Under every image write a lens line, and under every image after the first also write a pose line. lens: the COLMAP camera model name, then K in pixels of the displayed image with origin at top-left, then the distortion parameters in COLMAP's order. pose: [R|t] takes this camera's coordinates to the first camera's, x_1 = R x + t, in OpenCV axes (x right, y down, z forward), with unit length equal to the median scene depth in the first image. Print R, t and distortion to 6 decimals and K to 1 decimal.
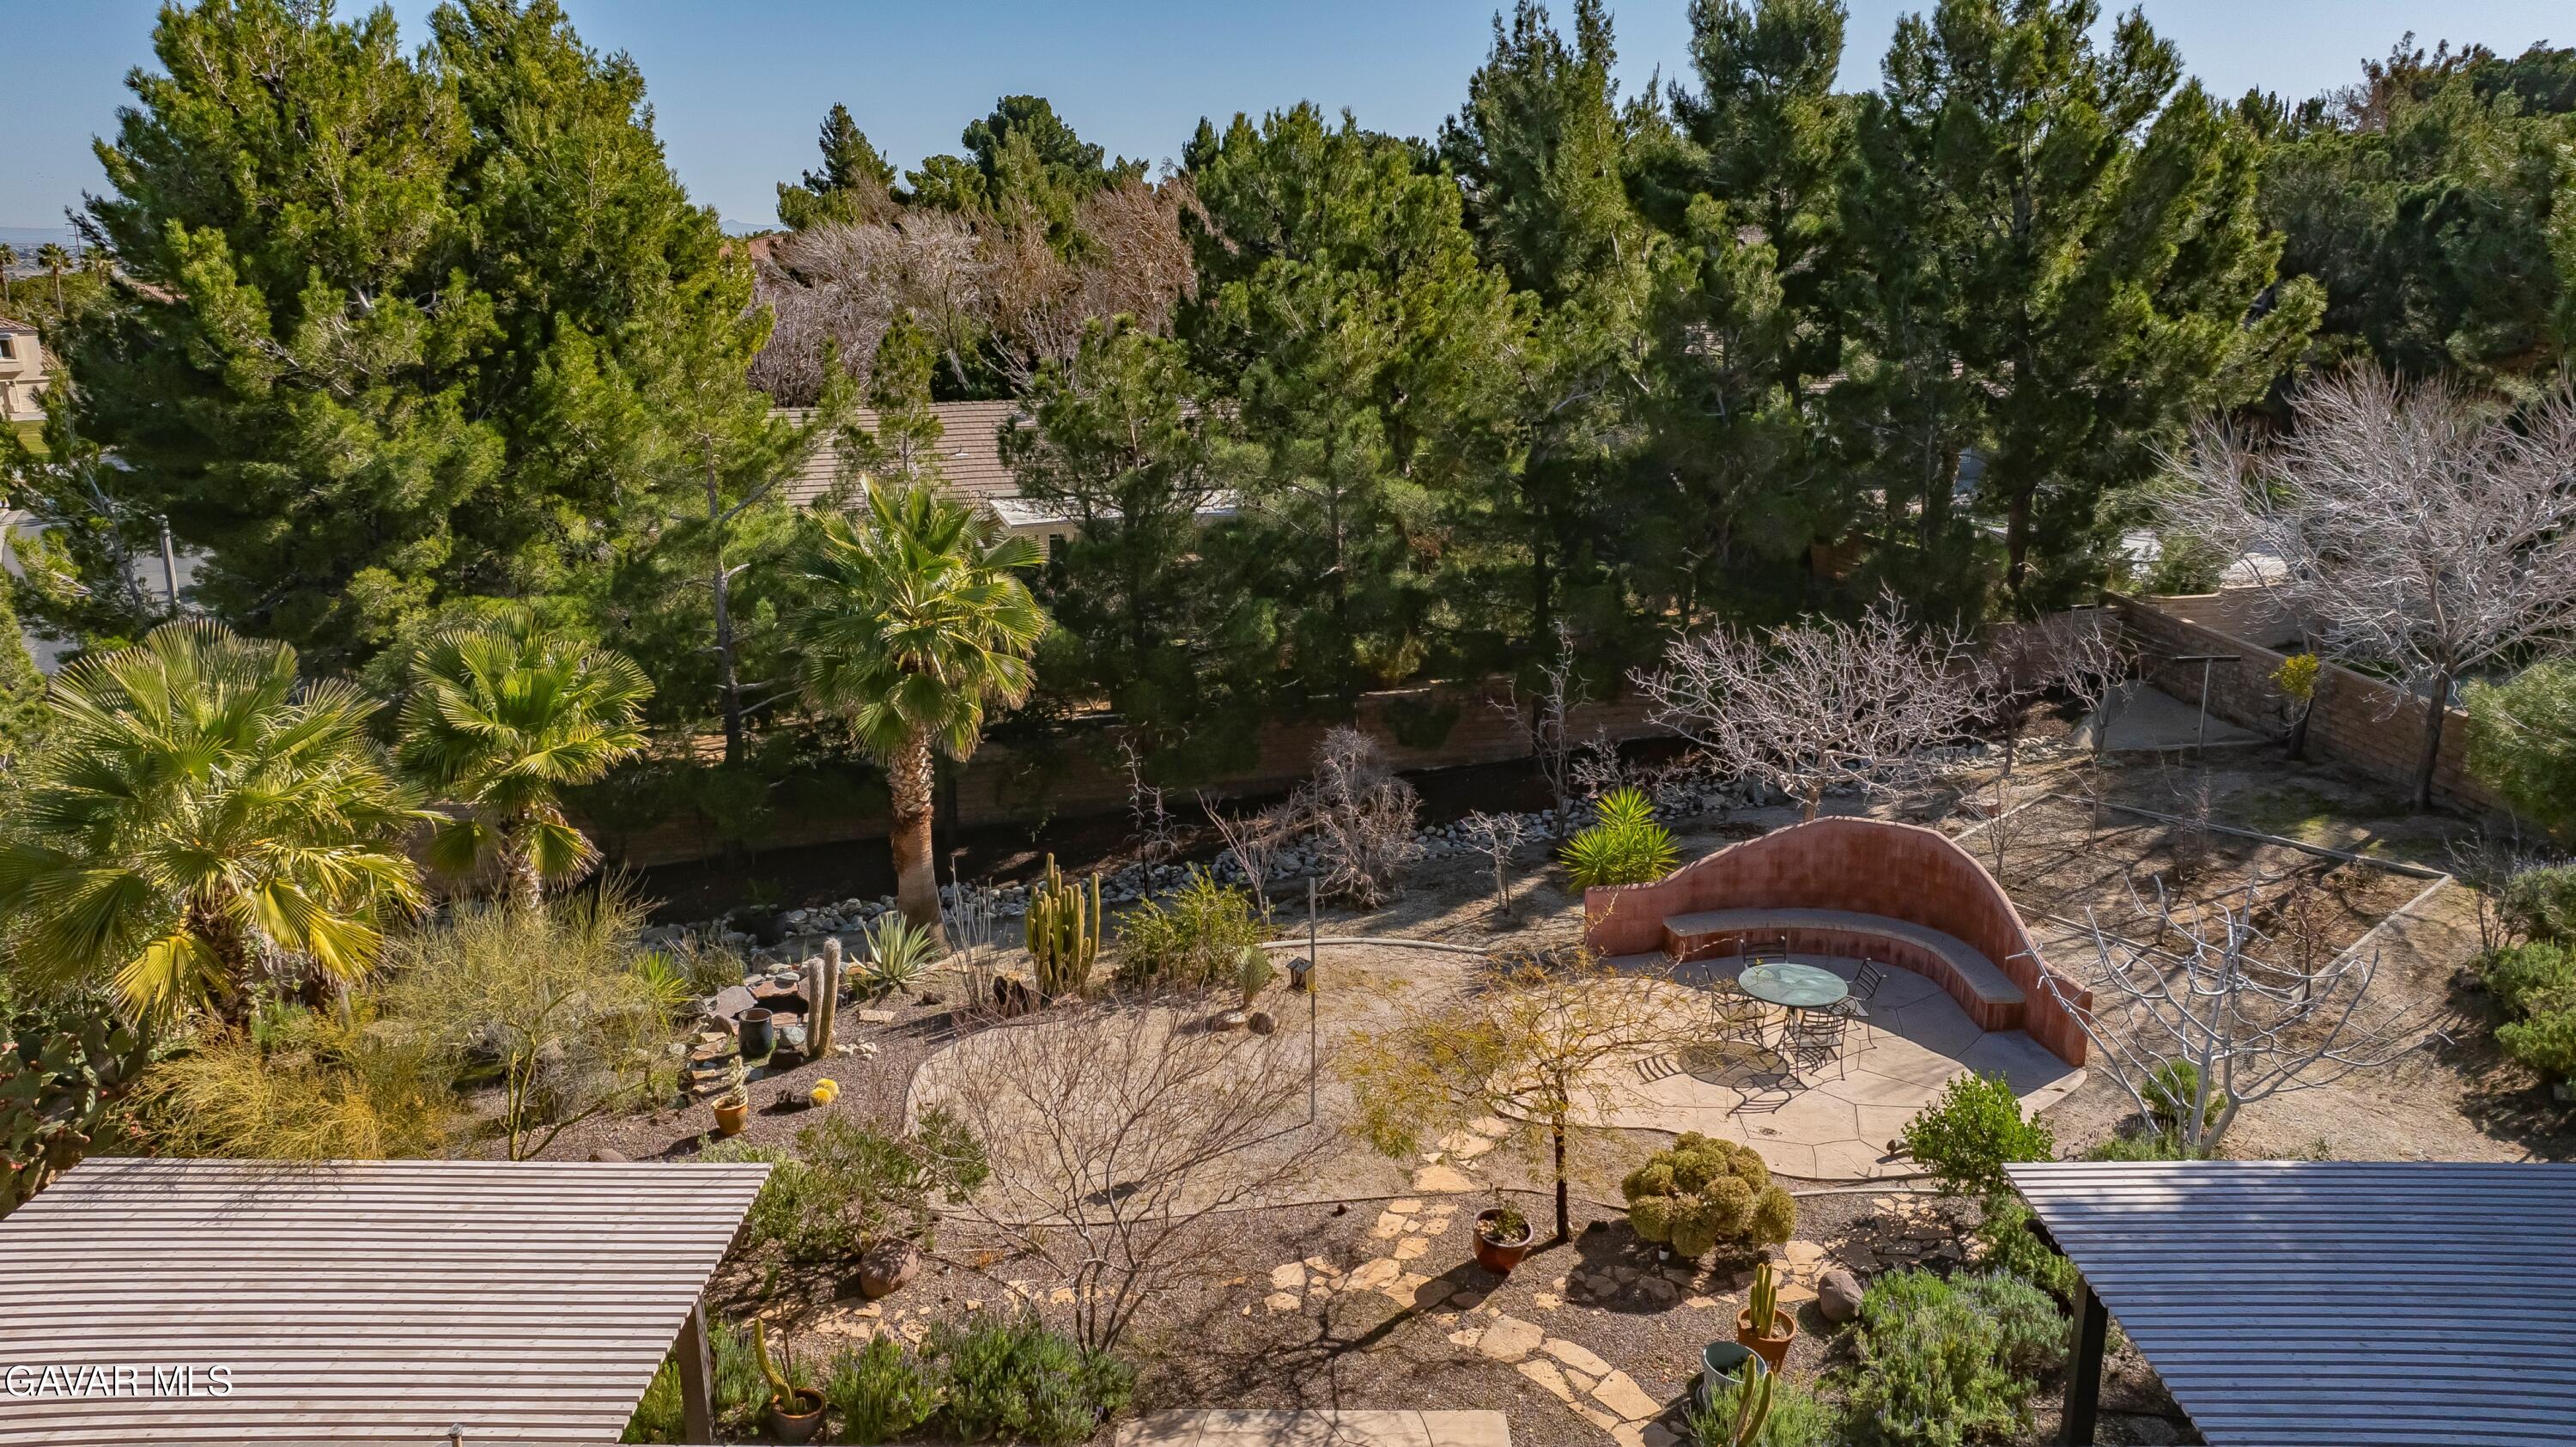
lens RADIAL K [[1761.0, 0, 1366.4], [0, 1761.0, 726.5], [0, 0, 1]] dist [-0.003499, -0.000065]
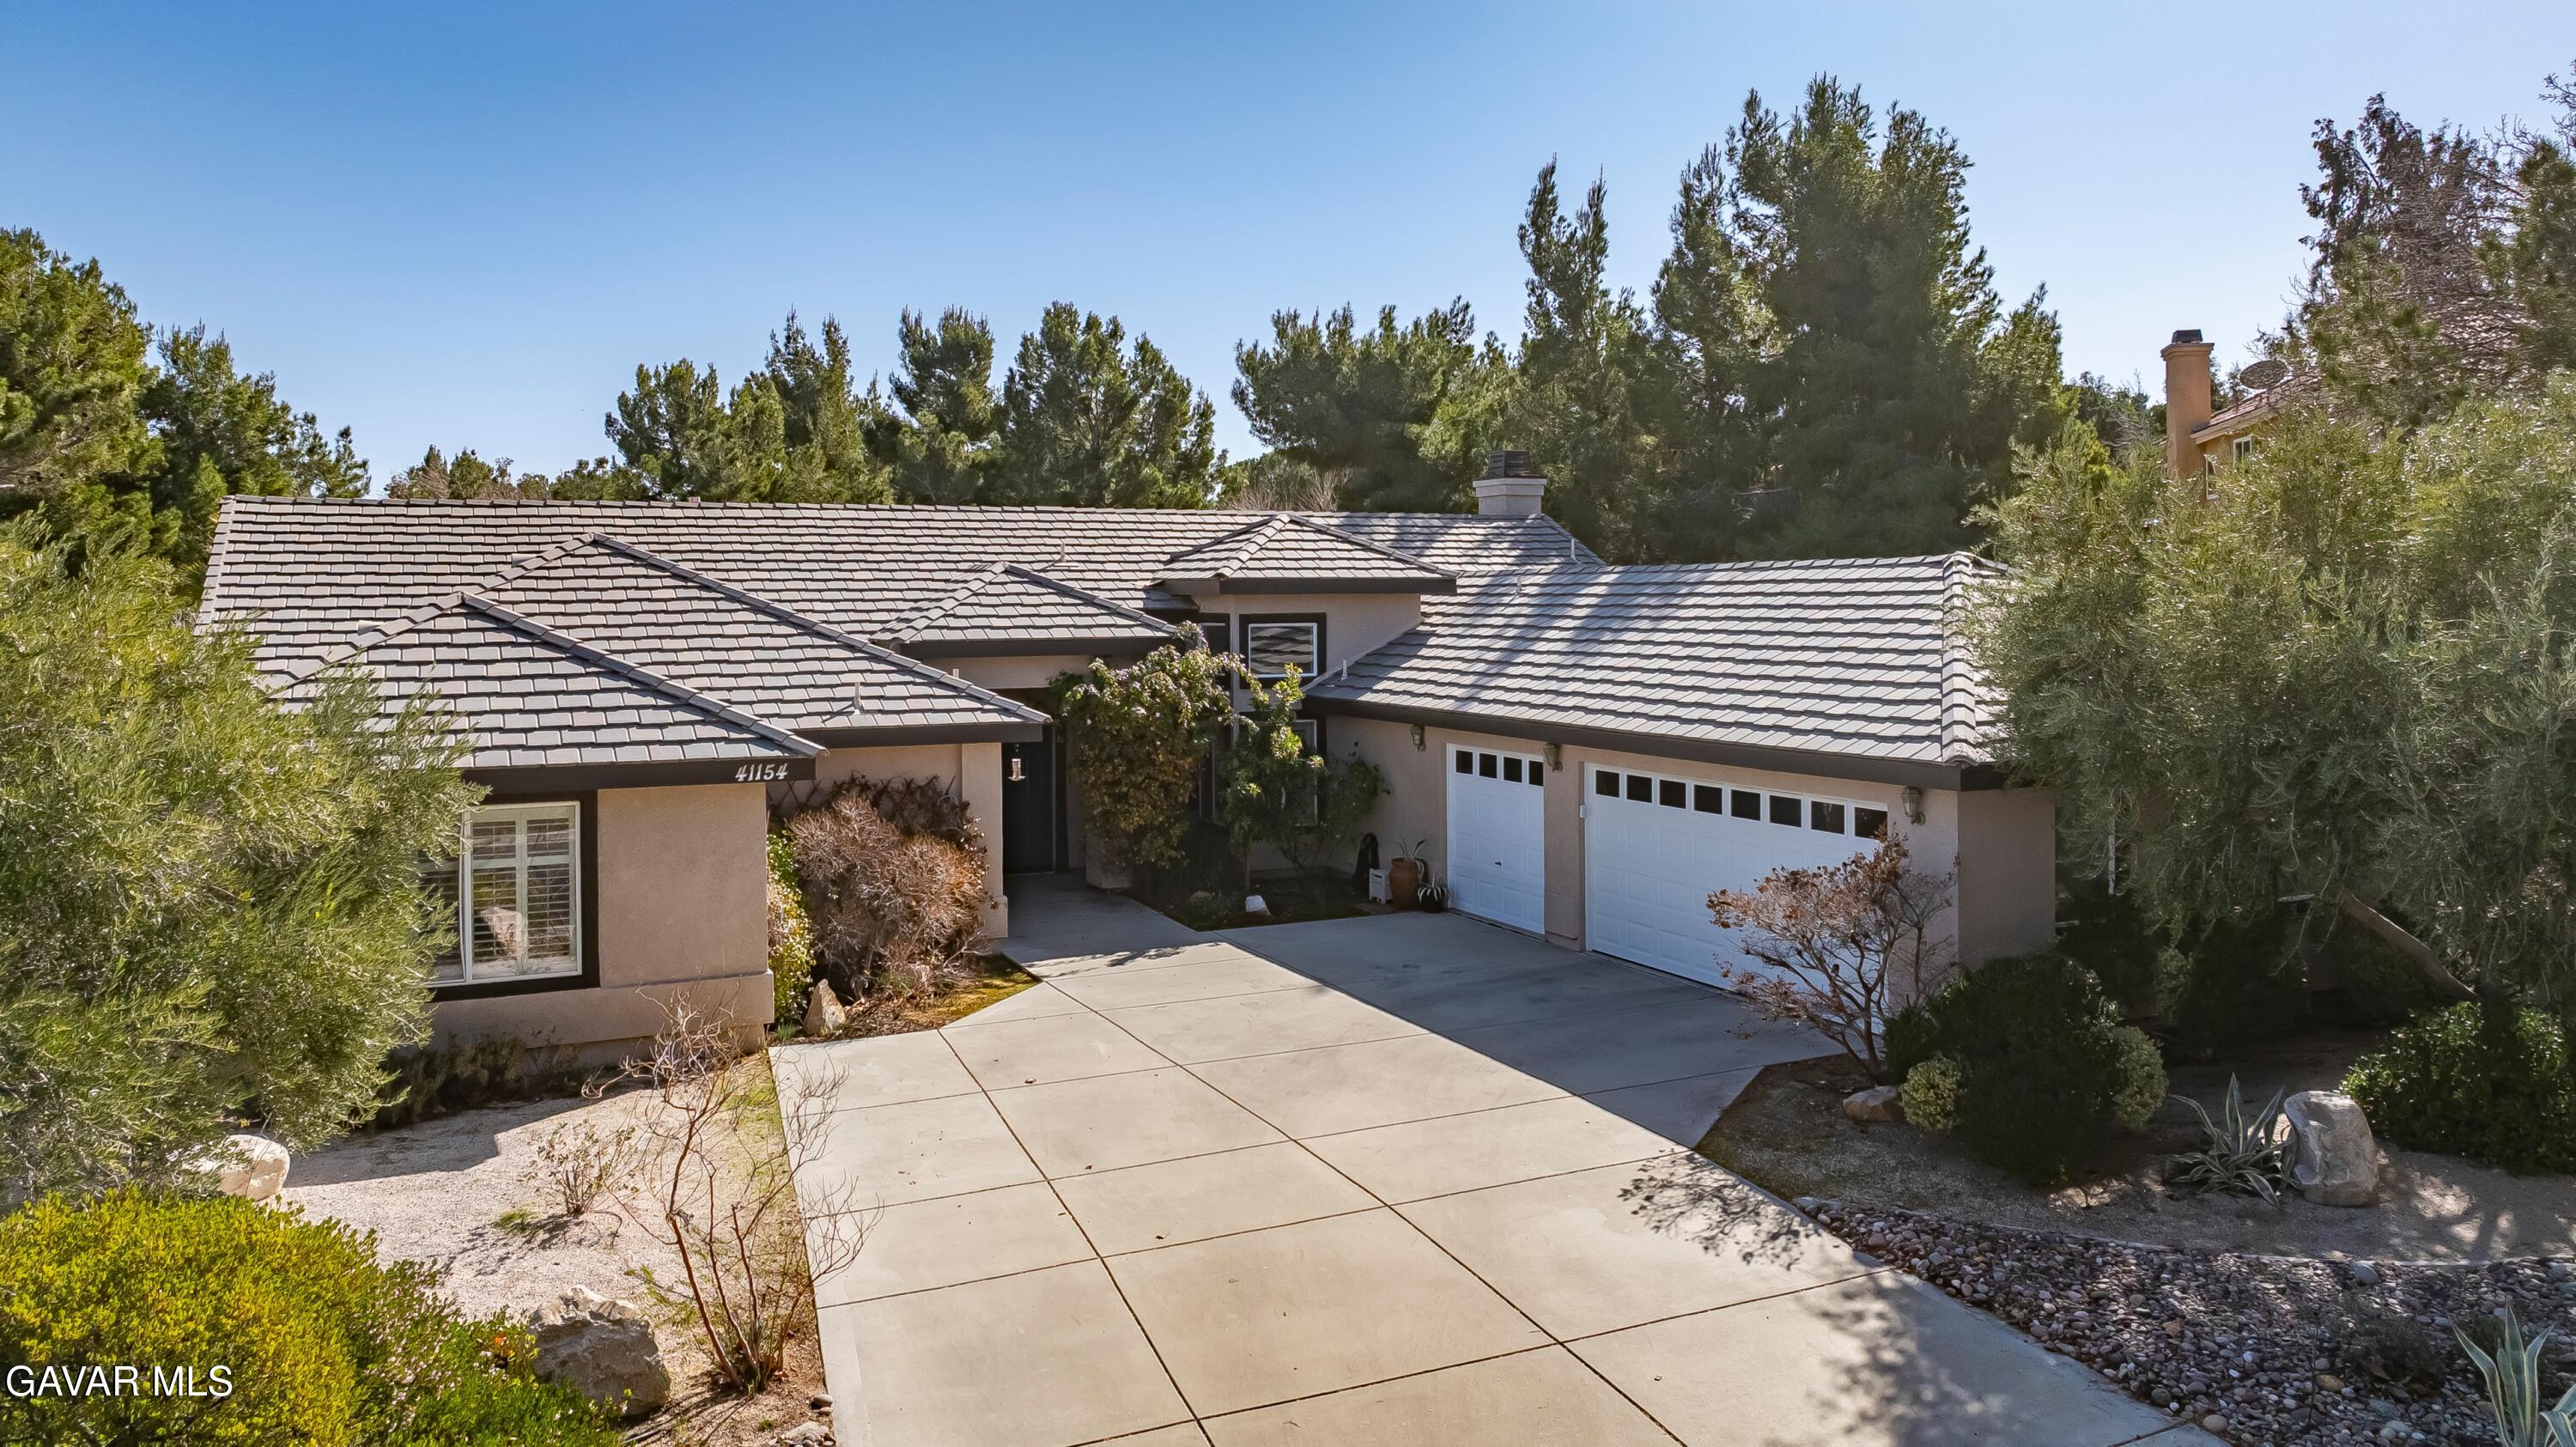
lens RADIAL K [[1840.5, 0, 1288.0], [0, 1840.5, 723.5], [0, 0, 1]] dist [-0.001965, 0.004656]
pose [[0.918017, -0.024825, 0.395764, -0.176030], [0.111399, 0.973992, -0.197307, 0.334559], [-0.380573, 0.225219, 0.896906, -0.609576]]
